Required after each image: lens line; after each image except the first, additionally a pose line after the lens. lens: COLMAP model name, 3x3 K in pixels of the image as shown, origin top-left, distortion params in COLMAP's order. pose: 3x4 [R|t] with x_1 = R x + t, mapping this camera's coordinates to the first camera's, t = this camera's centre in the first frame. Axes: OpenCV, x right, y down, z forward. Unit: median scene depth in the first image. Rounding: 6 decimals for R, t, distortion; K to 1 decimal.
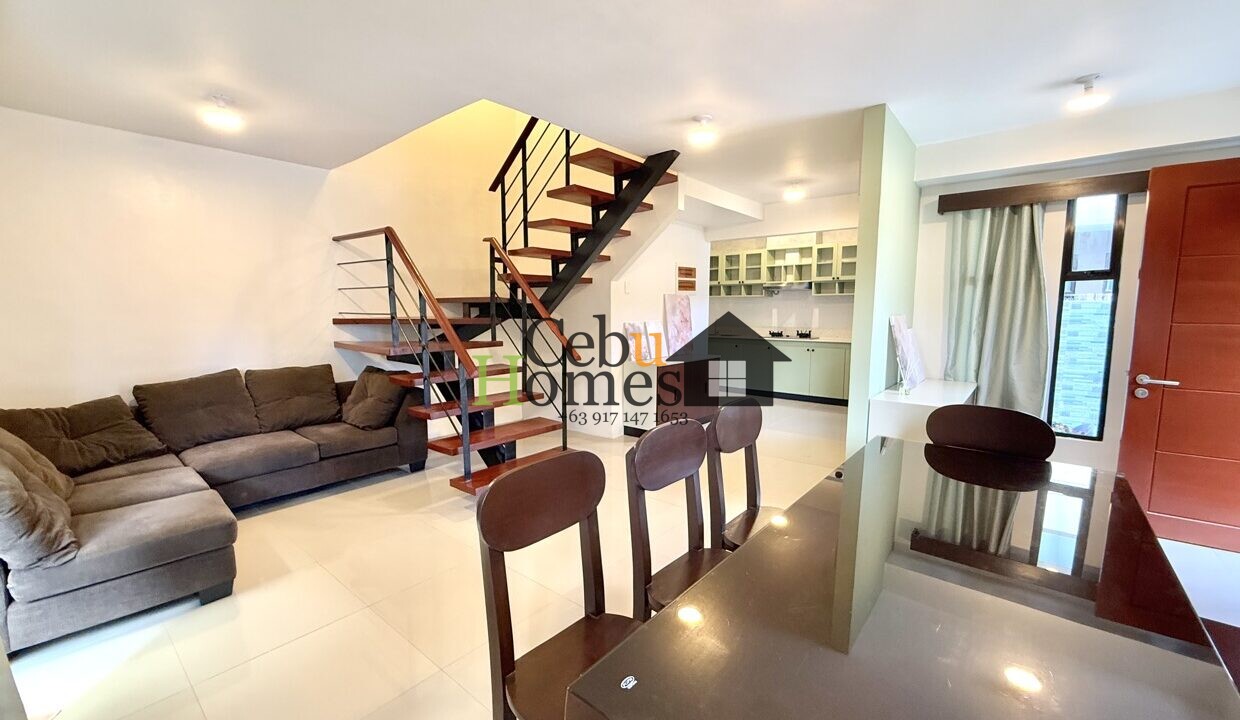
lens RADIAL K [[496.0, 0, 617.3], [0, 496.0, 360.2], [0, 0, 1]] dist [-0.001092, 0.000723]
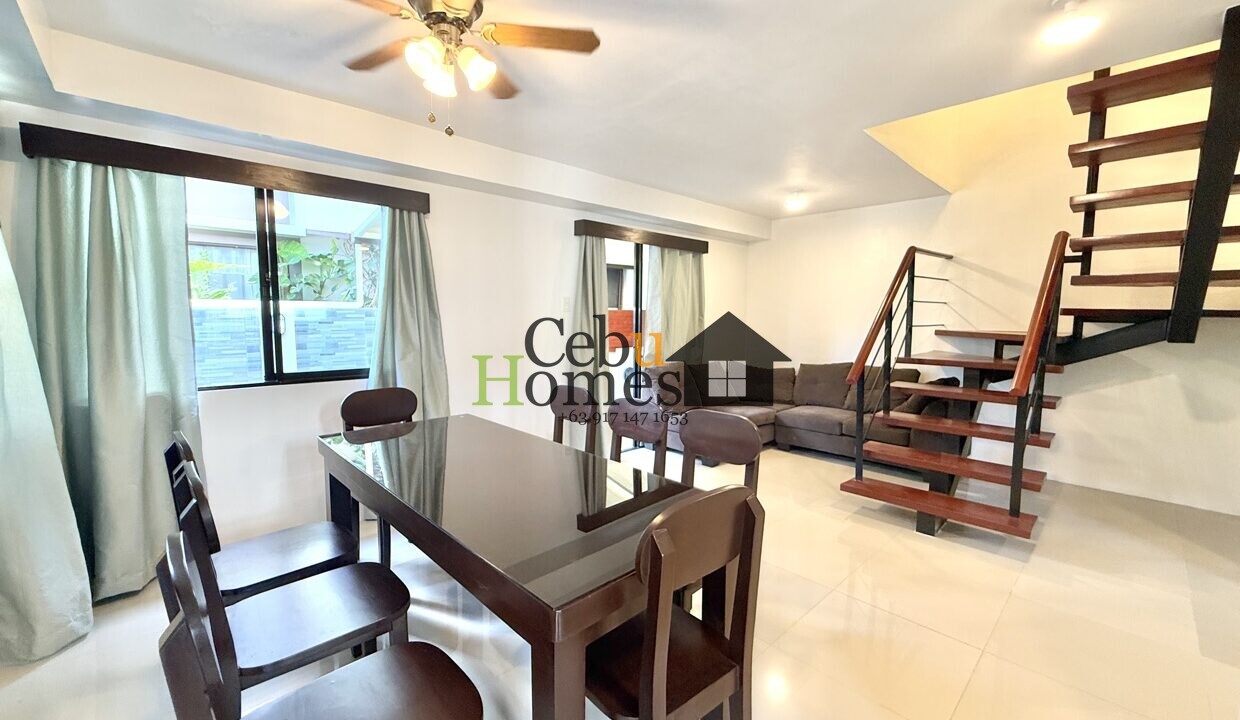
lens RADIAL K [[496.0, 0, 619.3], [0, 496.0, 361.9], [0, 0, 1]] dist [-0.001092, 0.000723]
pose [[-0.106841, 0.093635, -0.989857, 0.619738], [-0.117392, 0.987404, 0.106074, -0.049998], [0.987322, 0.127534, -0.094503, 0.435203]]
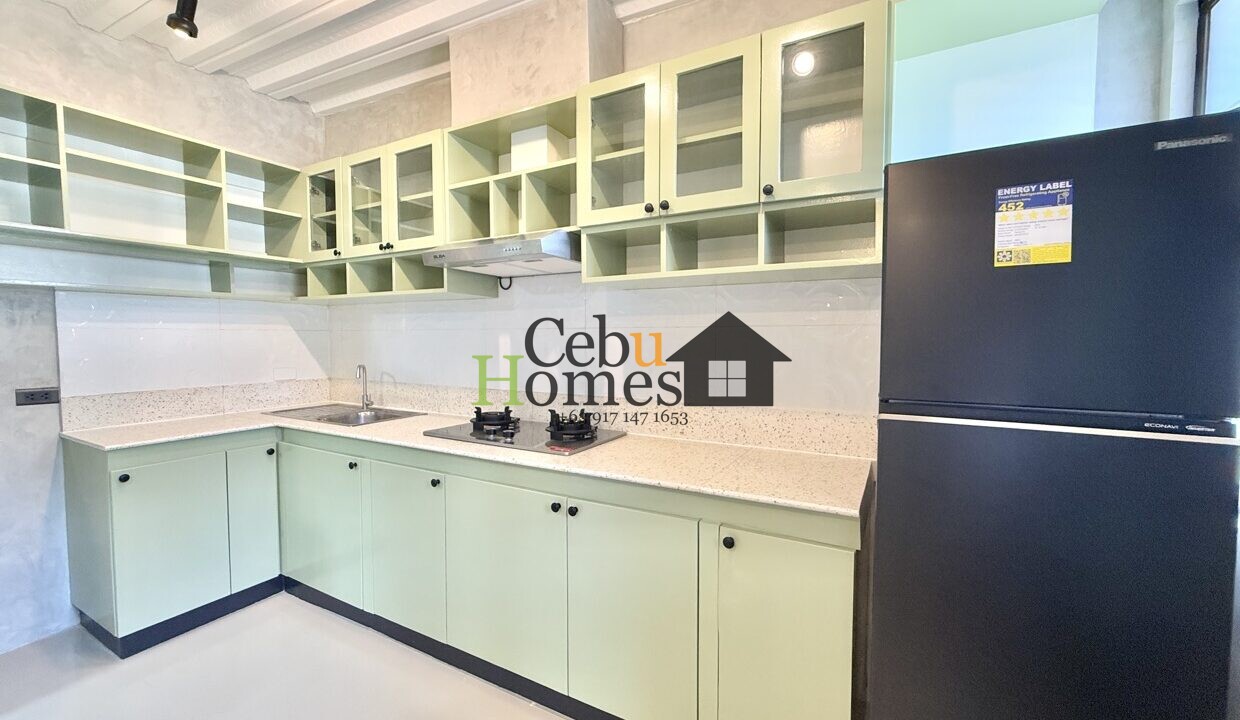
lens RADIAL K [[496.0, 0, 622.6], [0, 496.0, 359.0], [0, 0, 1]] dist [-0.001092, 0.000723]
pose [[0.979108, -0.004272, 0.203296, 0.615469], [0.017488, 0.997844, -0.063257, -0.125413], [-0.202587, 0.065491, 0.977072, 1.267825]]
